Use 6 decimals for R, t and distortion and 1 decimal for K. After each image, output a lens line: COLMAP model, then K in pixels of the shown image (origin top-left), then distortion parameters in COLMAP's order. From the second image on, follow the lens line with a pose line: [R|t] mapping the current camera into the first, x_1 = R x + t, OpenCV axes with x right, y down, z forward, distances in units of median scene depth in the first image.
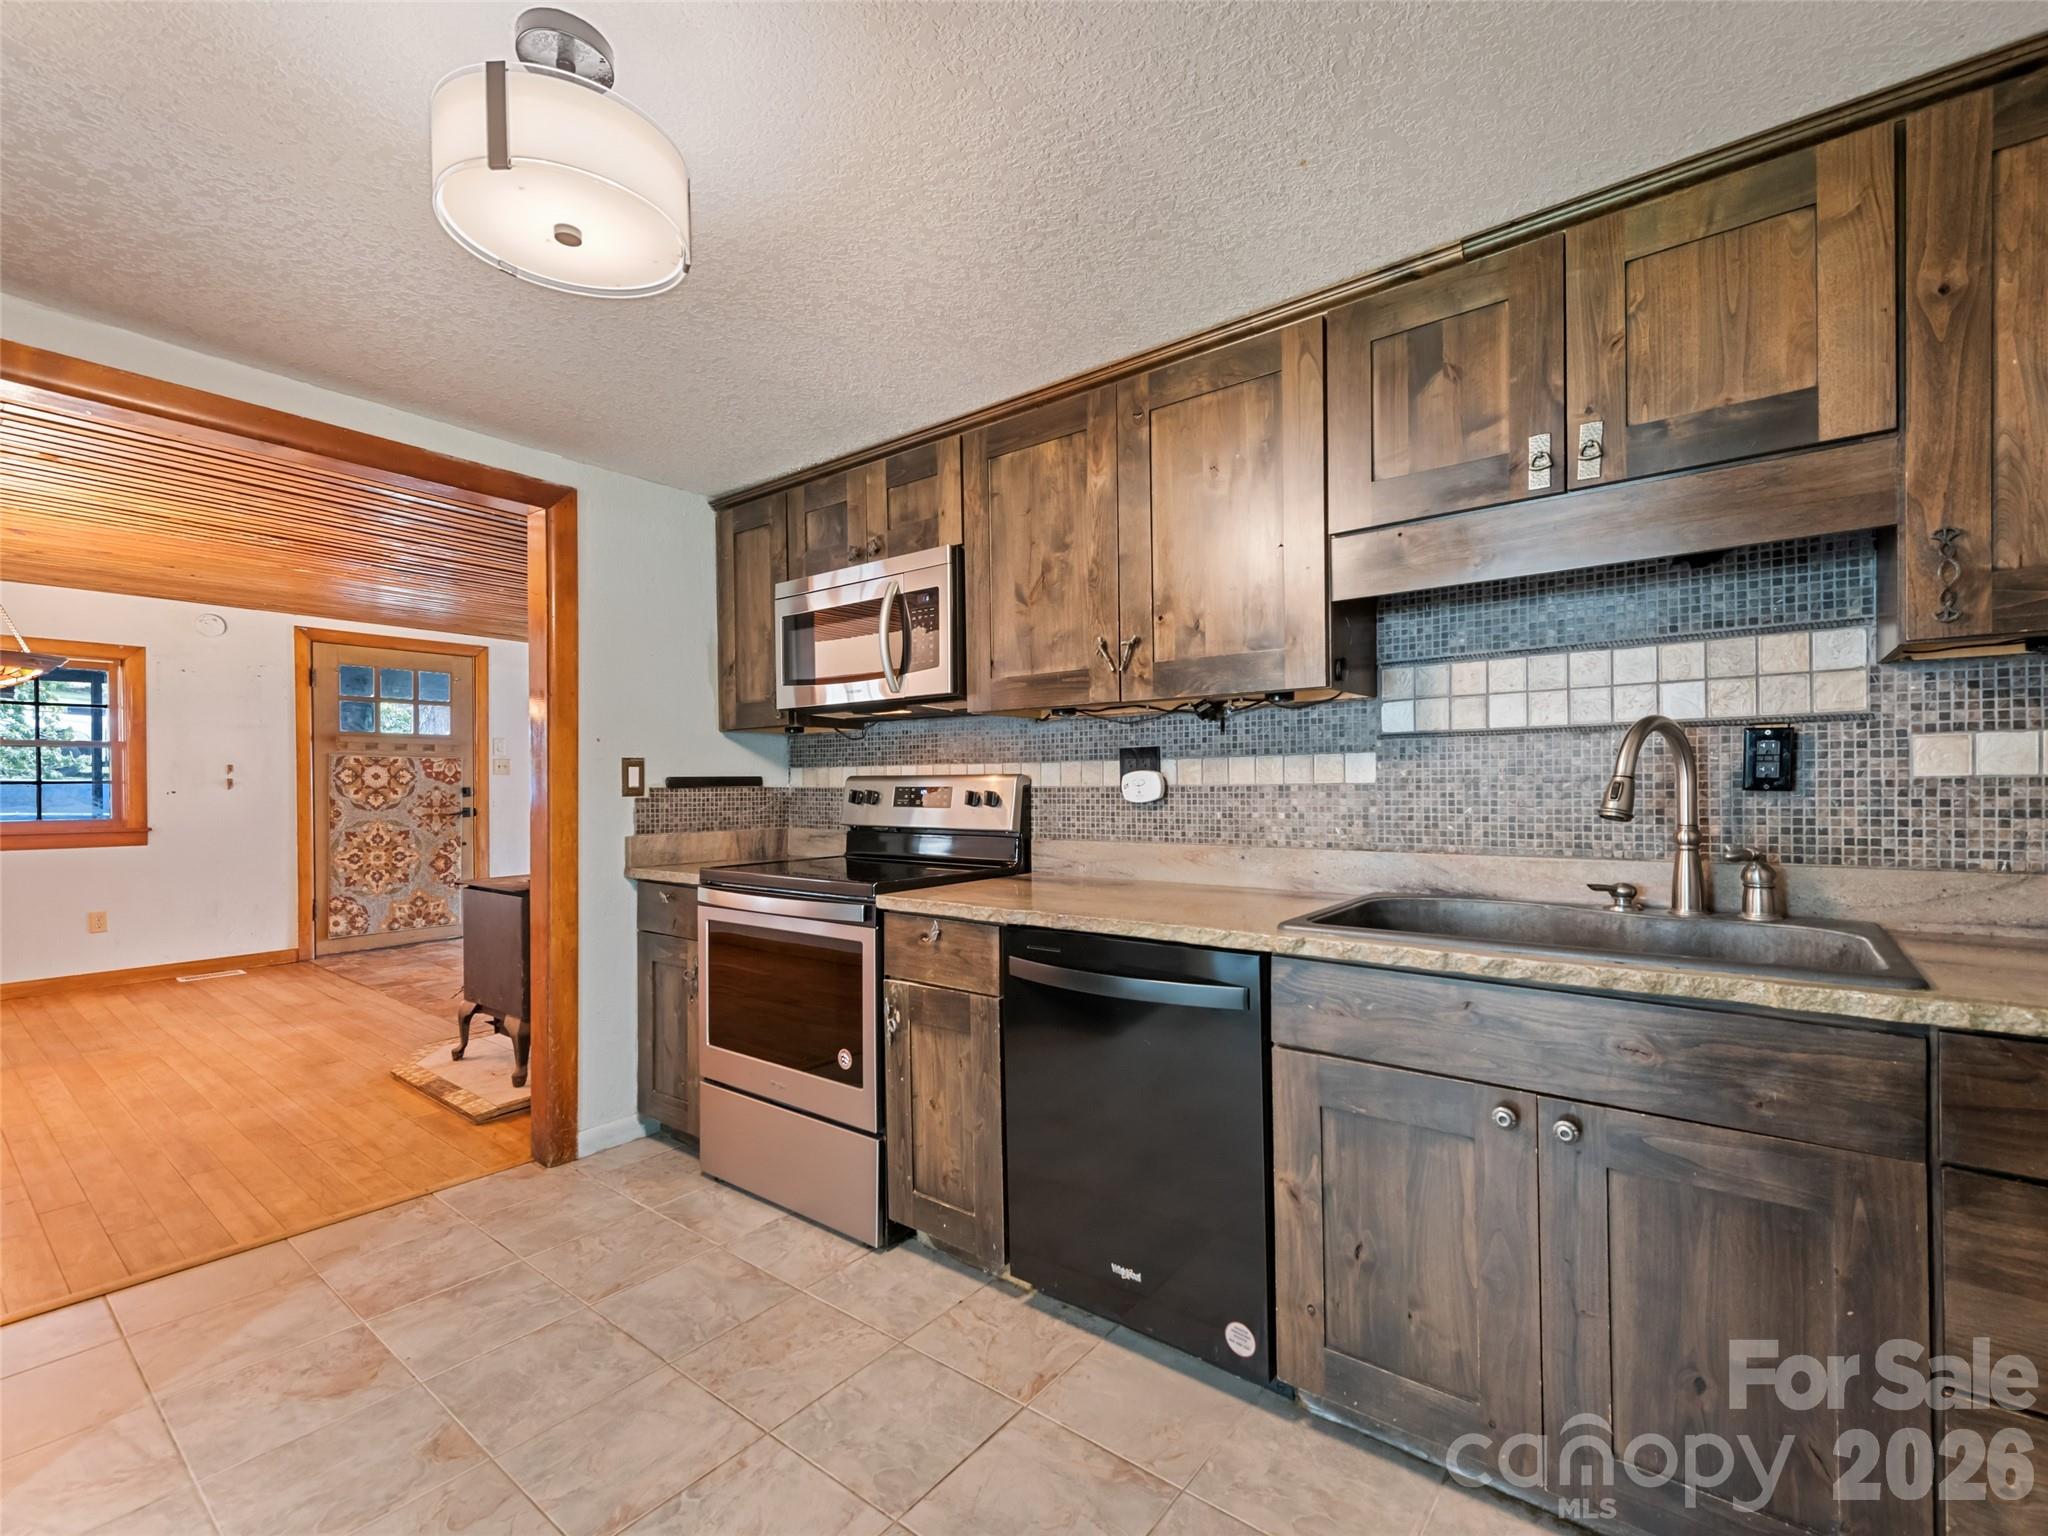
lens RADIAL K [[907.5, 0, 1024.0], [0, 907.5, 768.0], [0, 0, 1]] dist [0.002290, -0.000122]
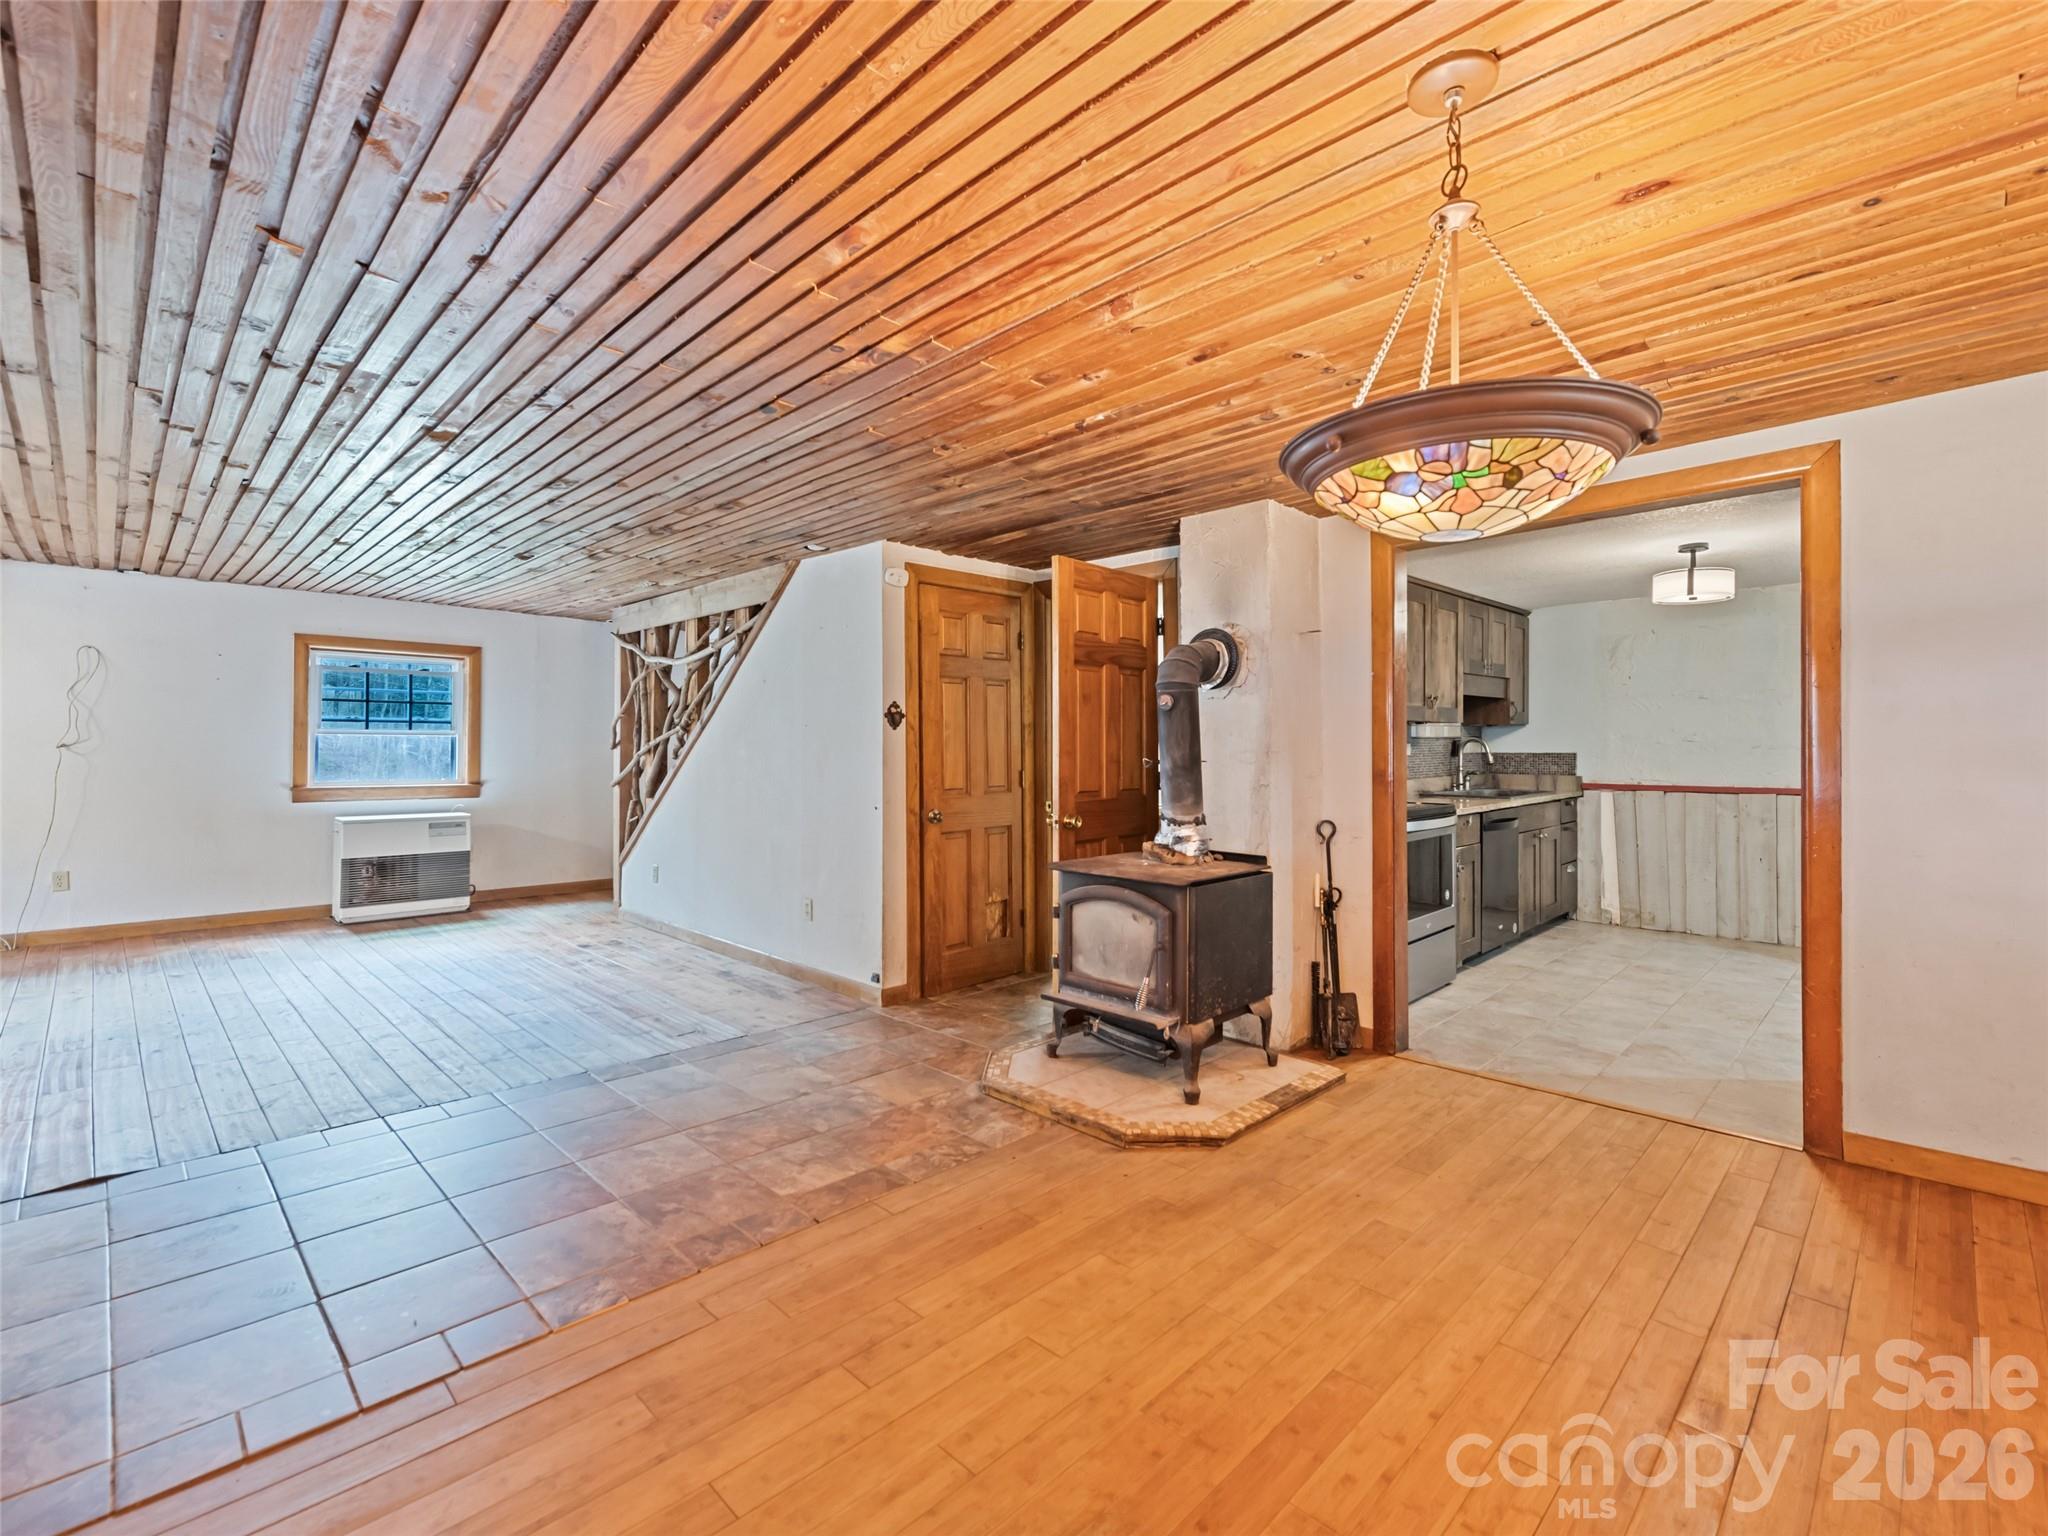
lens RADIAL K [[928.5, 0, 1021.8], [0, 928.5, 724.7], [0, 0, 1]] dist [0.002806, 0.000128]
pose [[0.122276, 0.028518, 0.992086, -2.280799], [-0.014697, 0.999530, -0.026920, 0.017436], [-0.992387, -0.011289, 0.122637, 1.639418]]
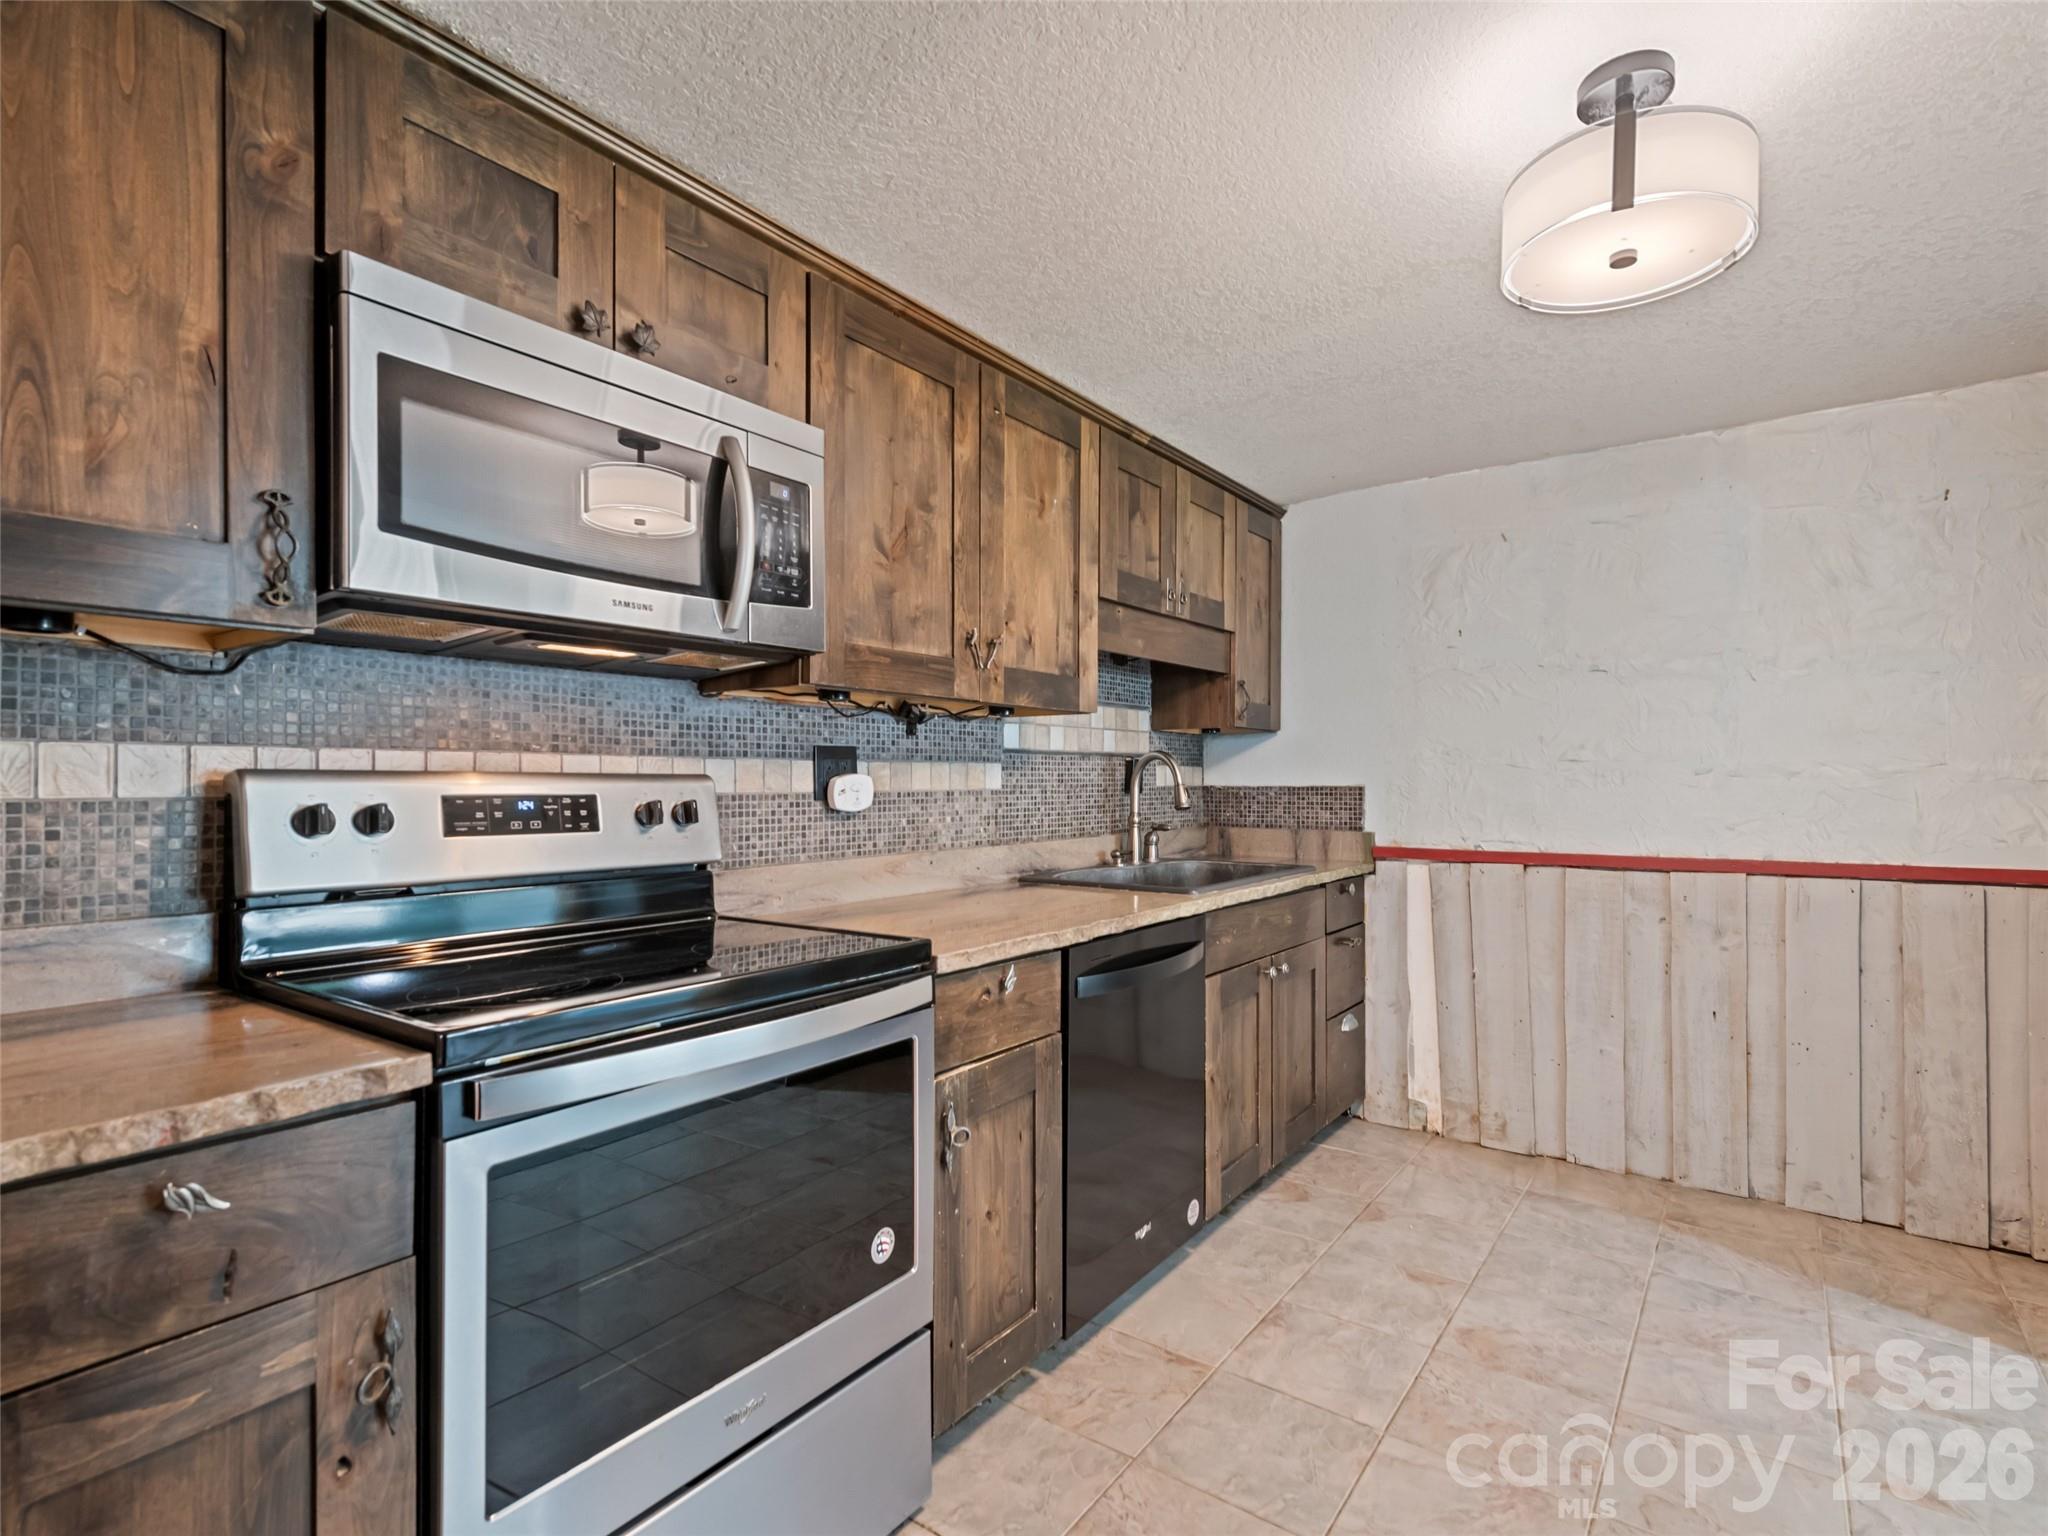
lens RADIAL K [[977.5, 0, 1050.5], [0, 977.5, 760.1], [0, 0, 1]] dist [0.000780, -0.000229]
pose [[-0.037008, 0.032923, 0.998773, -0.837024], [-0.013735, 0.999346, -0.033451, 0.019028], [-0.999221, -0.014956, -0.036531, 0.894380]]
